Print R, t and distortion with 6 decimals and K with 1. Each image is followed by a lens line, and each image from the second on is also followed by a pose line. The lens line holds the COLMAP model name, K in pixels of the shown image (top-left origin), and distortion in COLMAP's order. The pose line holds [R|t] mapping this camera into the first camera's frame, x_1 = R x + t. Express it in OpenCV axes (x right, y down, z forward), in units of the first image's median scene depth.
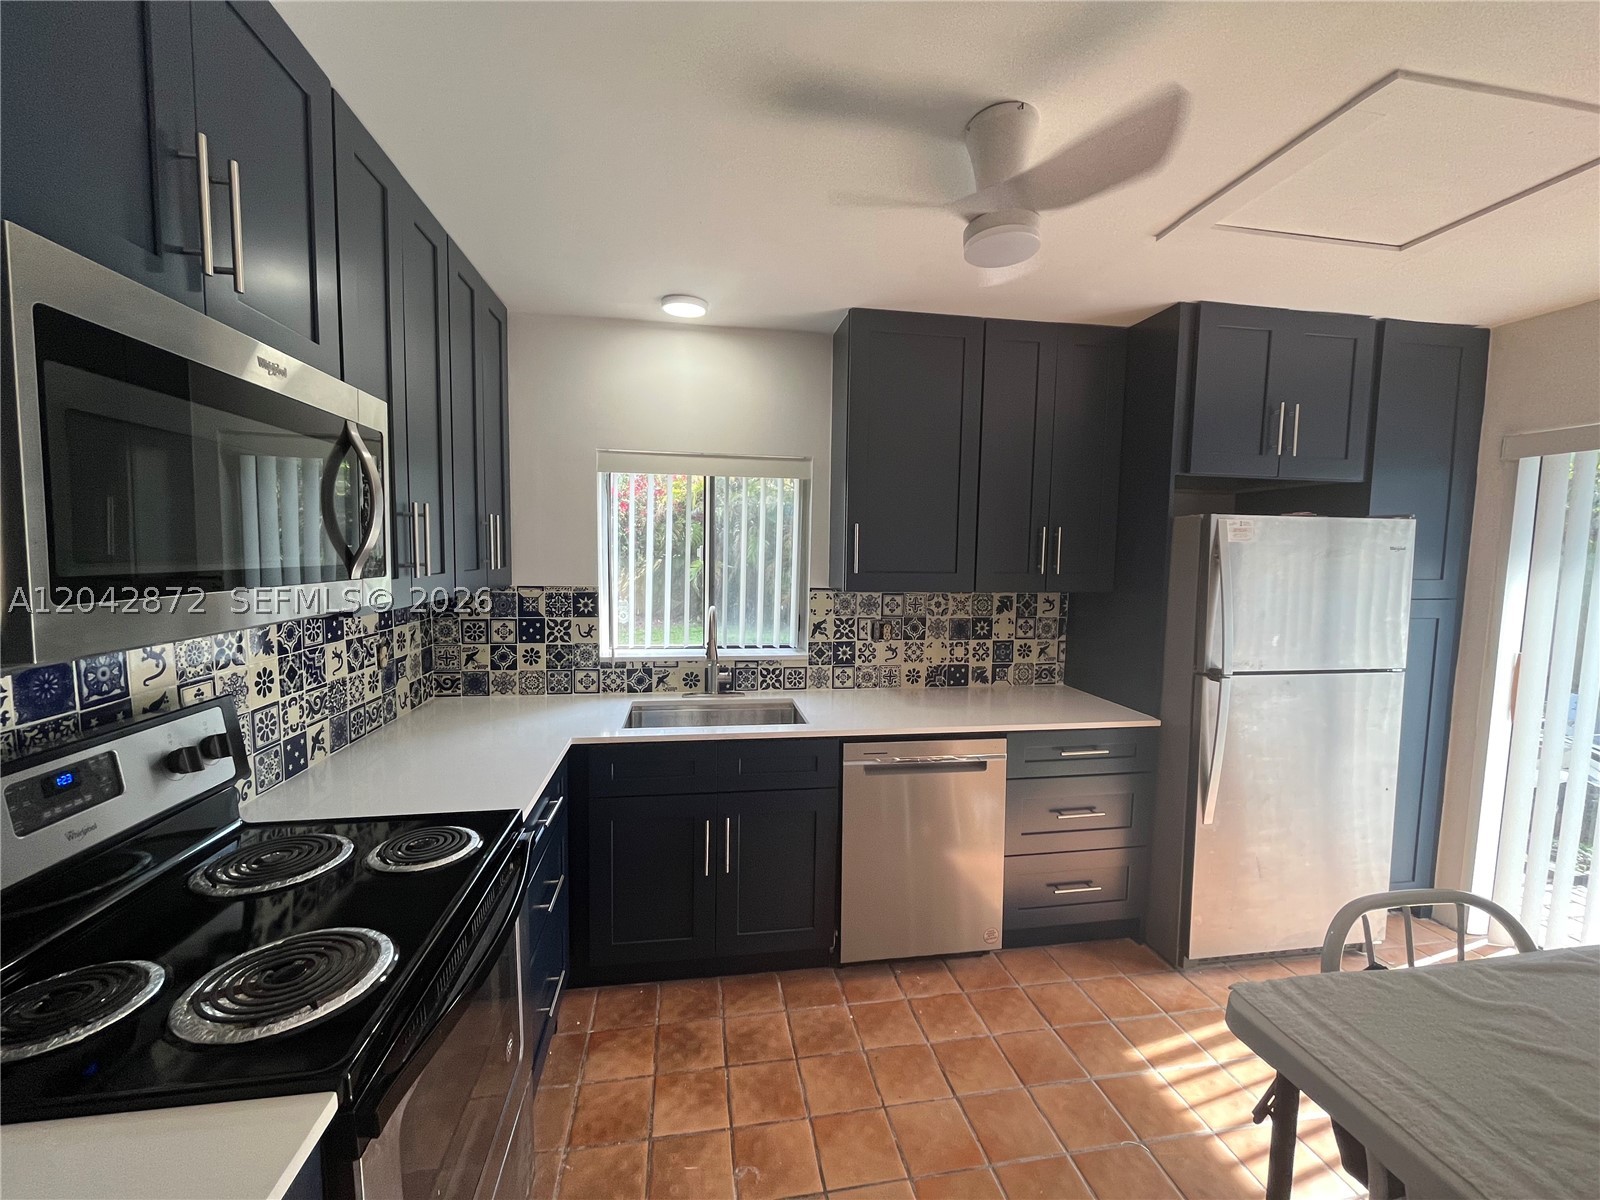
lens RADIAL K [[648.7, 0, 794.0], [0, 648.7, 604.0], [0, 0, 1]] dist [-0.002928, -0.000505]
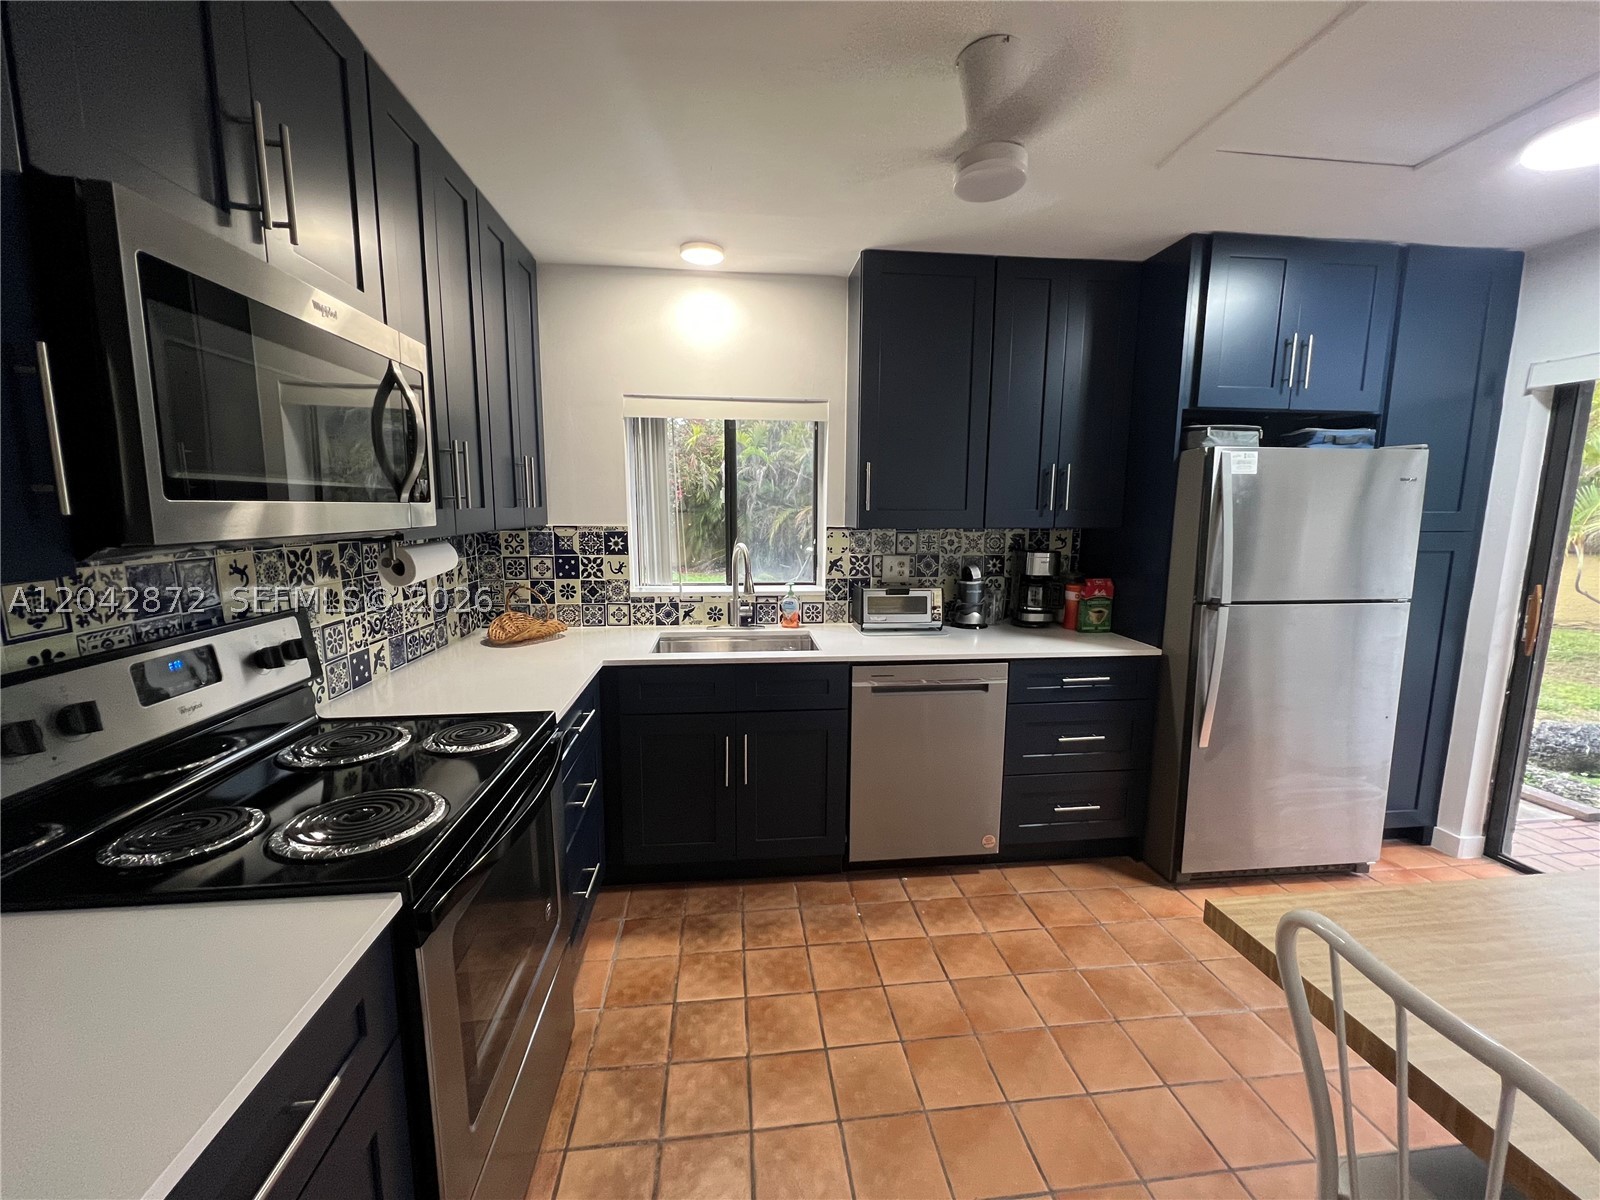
lens RADIAL K [[641.1, 0, 796.4], [0, 641.1, 596.9], [0, 0, 1]] dist [-0.000701, 0.000081]
pose [[0.998460, -0.000656, -0.055471, 0.043652], [0.003896, 0.998290, 0.058318, 0.036764], [0.055338, -0.058445, 0.996756, -0.055842]]
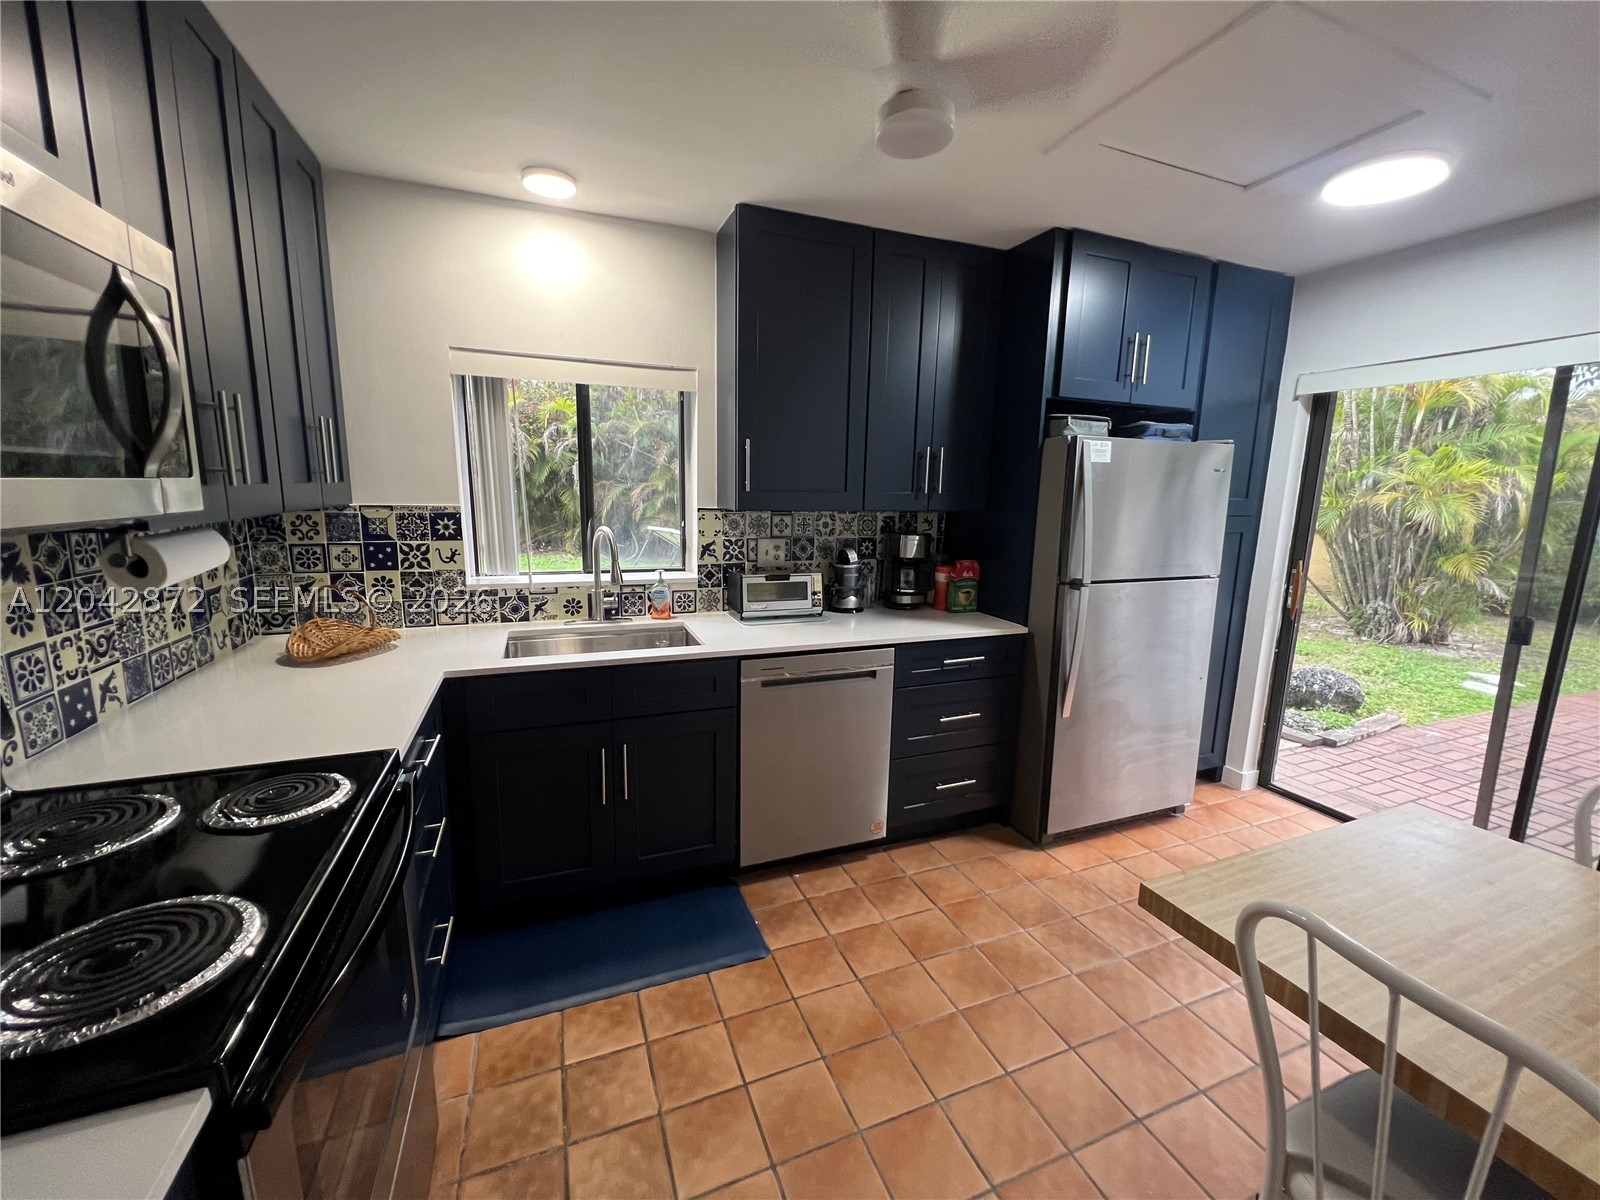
lens RADIAL K [[641.1, 0, 796.4], [0, 641.1, 596.9], [0, 0, 1]] dist [-0.000701, 0.000081]
pose [[0.978057, -0.029467, 0.206242, -0.042880], [0.009729, 0.995327, 0.096070, 0.022064], [-0.208109, -0.091955, 0.973773, 0.037535]]
